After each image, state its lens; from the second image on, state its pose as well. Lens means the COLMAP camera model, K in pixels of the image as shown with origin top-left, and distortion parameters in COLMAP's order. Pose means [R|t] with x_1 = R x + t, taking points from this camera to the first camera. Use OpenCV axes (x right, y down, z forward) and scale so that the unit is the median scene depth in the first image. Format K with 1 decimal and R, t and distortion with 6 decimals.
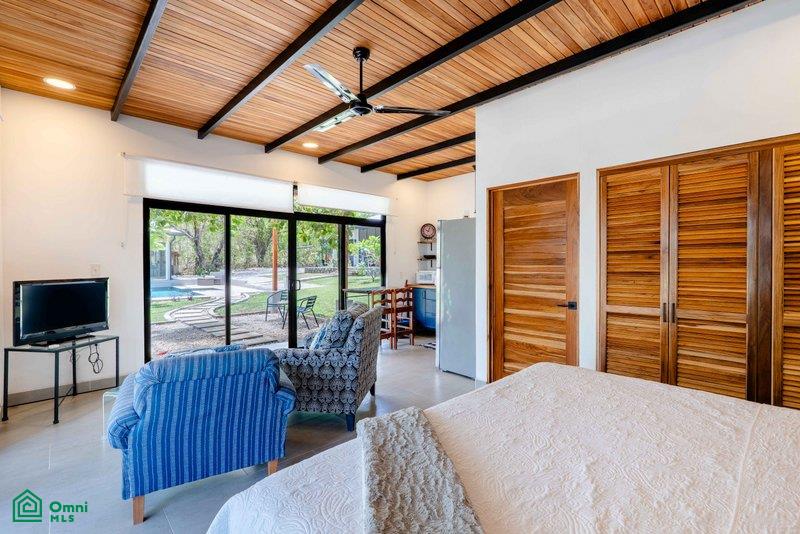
lens RADIAL K [[368.8, 0, 399.4], [0, 368.8, 269.2], [0, 0, 1]] dist [0.001600, -0.001027]
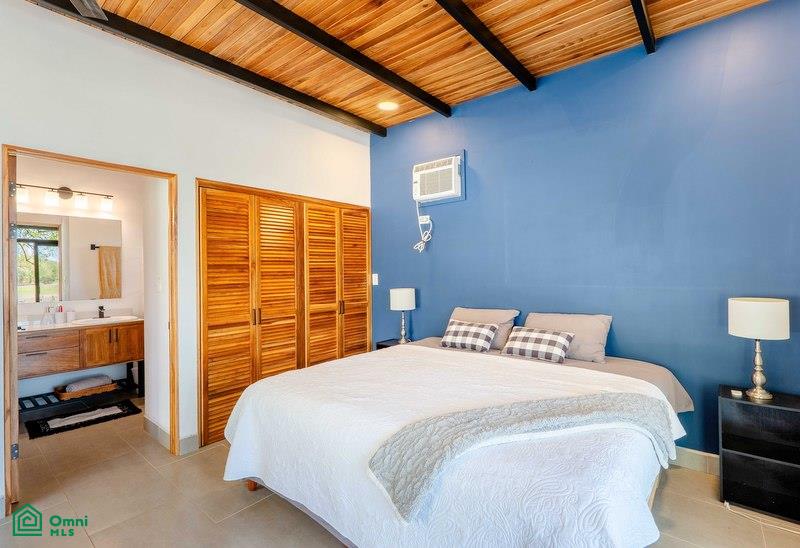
lens RADIAL K [[385.6, 0, 403.1], [0, 385.6, 268.0], [0, 0, 1]] dist [-0.005744, -0.000430]
pose [[-0.130449, 0.008679, 0.991417, -0.573218], [0.021959, 0.999742, -0.005863, -0.022951], [-0.991212, 0.021005, -0.130605, 0.673353]]
